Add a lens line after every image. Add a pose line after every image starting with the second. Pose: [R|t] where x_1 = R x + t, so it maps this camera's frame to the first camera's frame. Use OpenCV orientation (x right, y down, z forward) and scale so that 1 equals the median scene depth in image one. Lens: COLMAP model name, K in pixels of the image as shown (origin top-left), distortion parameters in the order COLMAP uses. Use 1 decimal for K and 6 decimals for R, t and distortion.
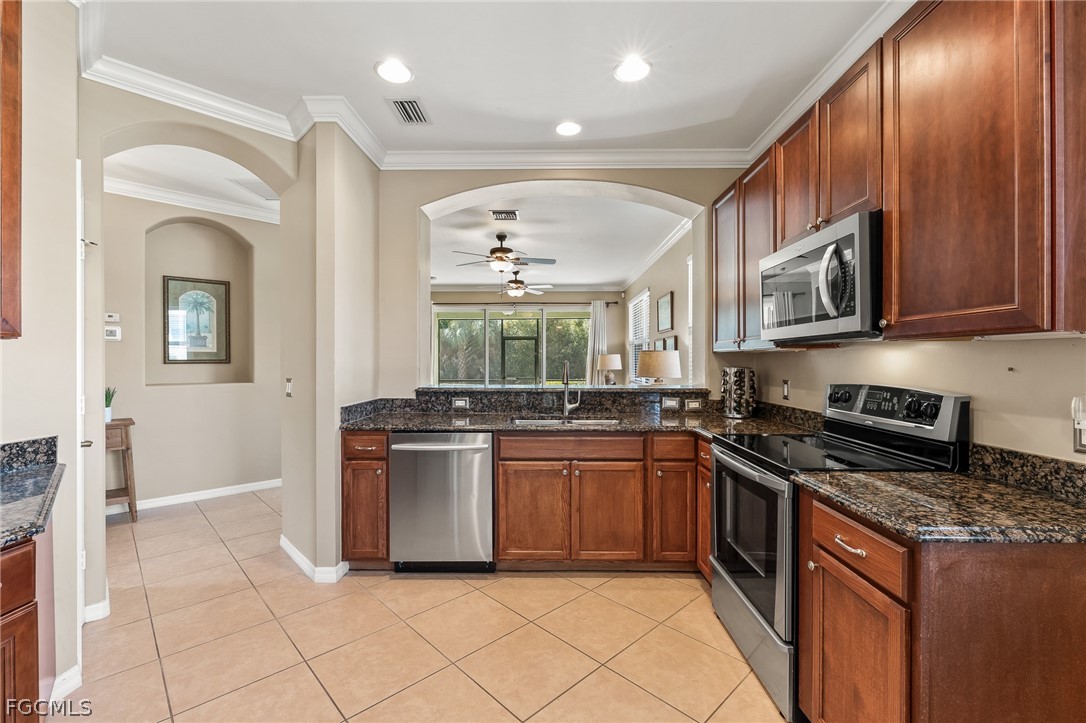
lens RADIAL K [[482.2, 0, 544.5], [0, 482.2, 361.8], [0, 0, 1]] dist [-0.000708, -0.000010]
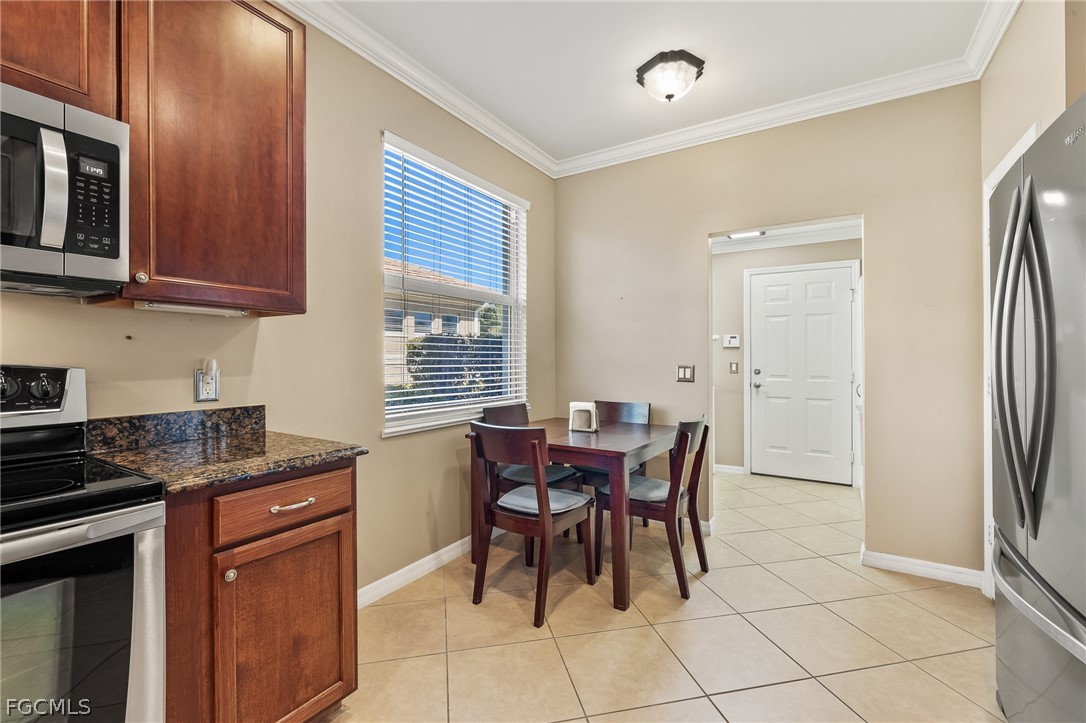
lens RADIAL K [[471.4, 0, 540.6], [0, 471.4, 352.7], [0, 0, 1]] dist [0.000870, 0.000139]
pose [[-0.854810, 0.005541, 0.518911, -0.303906], [0.002196, 0.999973, -0.007060, 0.056849], [-0.518936, -0.004896, -0.854799, 1.410330]]
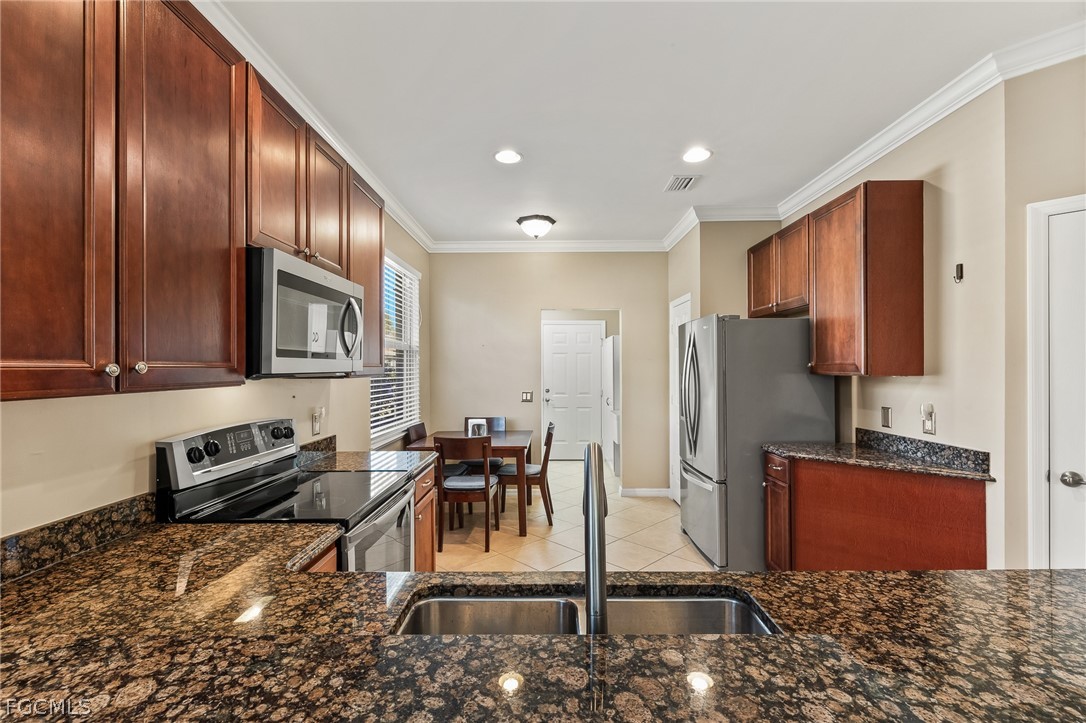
lens RADIAL K [[482.2, 0, 544.5], [0, 482.2, 361.8], [0, 0, 1]] dist [-0.000708, -0.000010]
pose [[-0.999916, 0.004707, -0.012038, 0.151760], [0.004754, 0.999981, -0.003901, -0.092158], [0.012020, -0.003957, -0.999920, 2.630775]]
